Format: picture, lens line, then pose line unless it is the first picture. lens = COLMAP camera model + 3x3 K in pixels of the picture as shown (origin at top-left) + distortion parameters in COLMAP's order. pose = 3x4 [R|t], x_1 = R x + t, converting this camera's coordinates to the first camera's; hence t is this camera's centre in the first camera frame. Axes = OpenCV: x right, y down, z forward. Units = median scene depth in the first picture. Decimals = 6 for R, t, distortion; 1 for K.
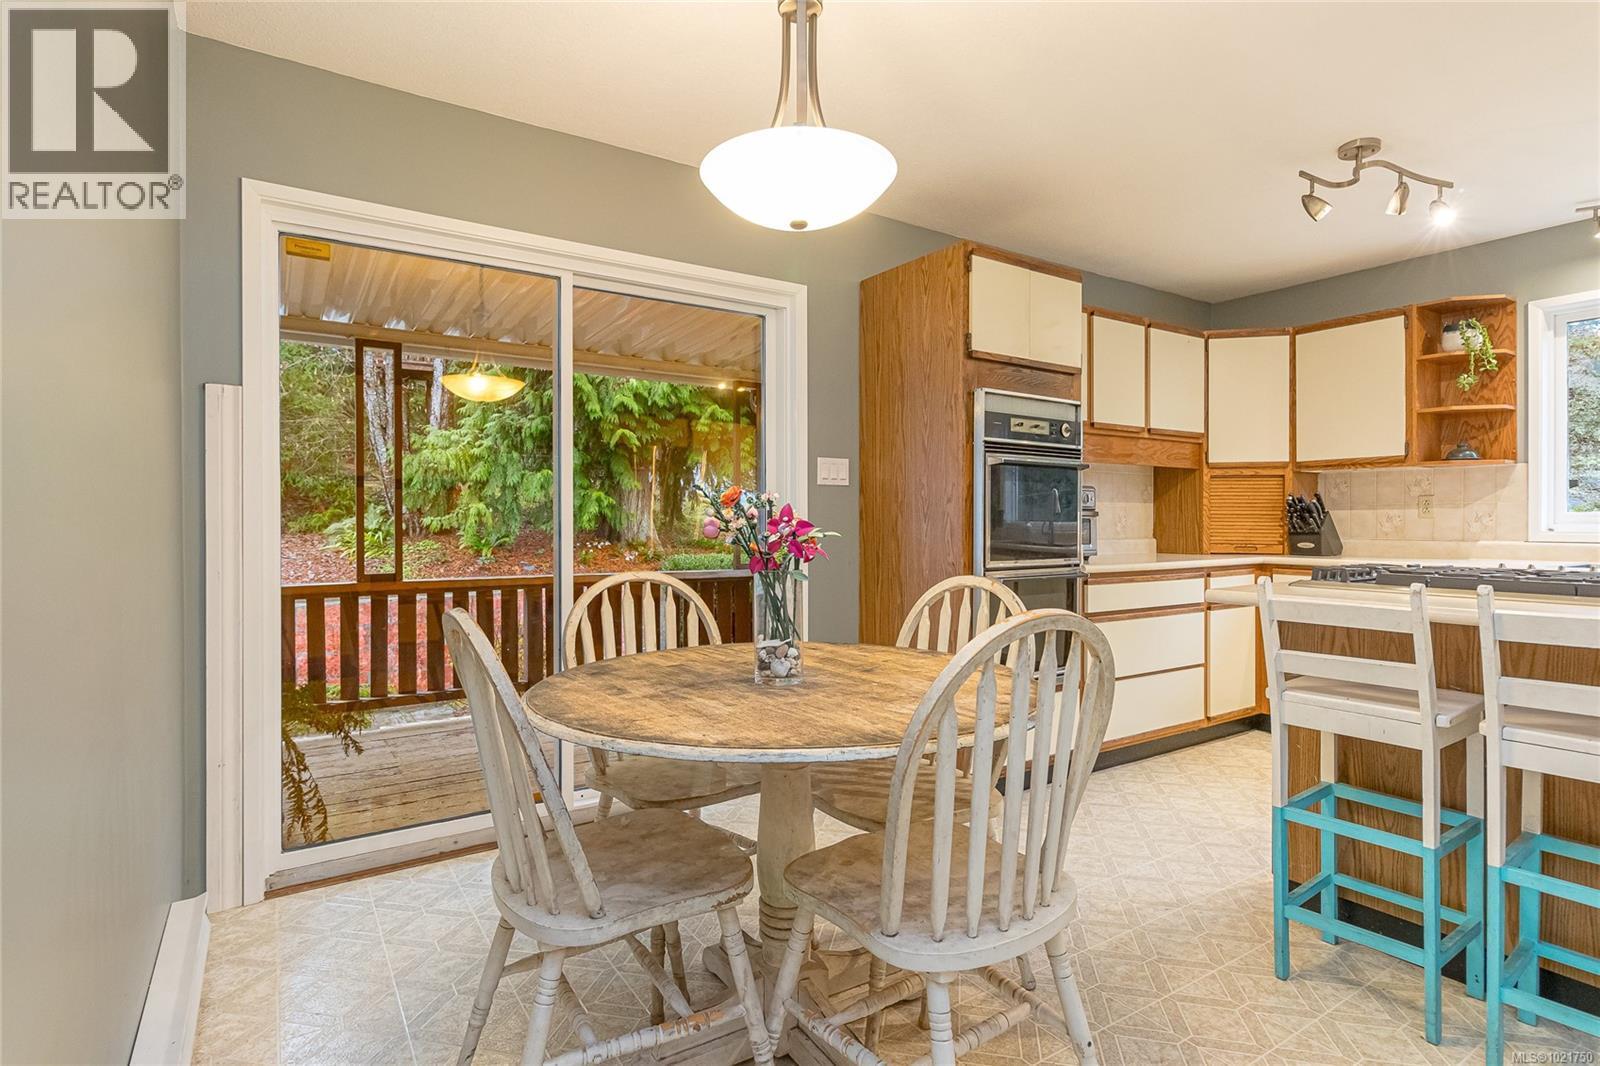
lens RADIAL K [[805.2, 0, 802.9], [0, 805.2, 522.0], [0, 0, 1]] dist [-0.001920, 0.000238]
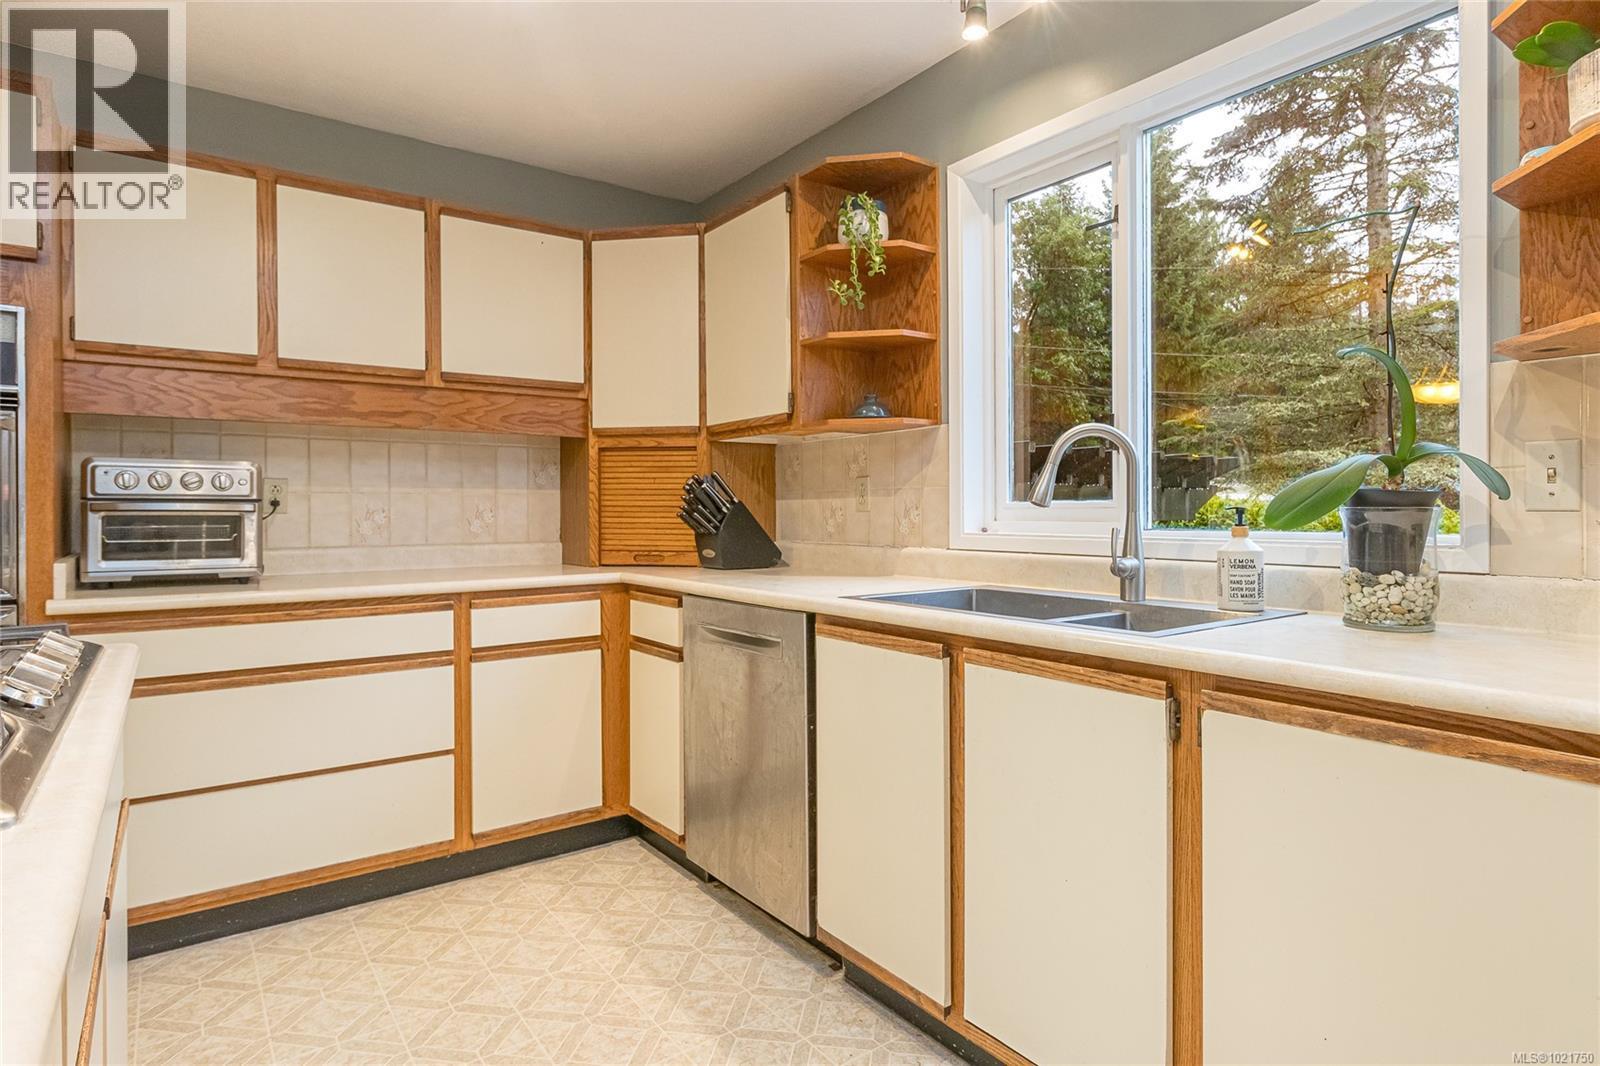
lens RADIAL K [[890.5, 0, 802.2], [0, 890.5, 506.4], [0, 0, 1]] dist [0.006925, 0.001560]
pose [[0.998861, -0.003526, 0.047593, 0.724383], [0.003842, 0.999971, -0.006552, -0.004688], [-0.047568, 0.006727, 0.998845, 0.299631]]
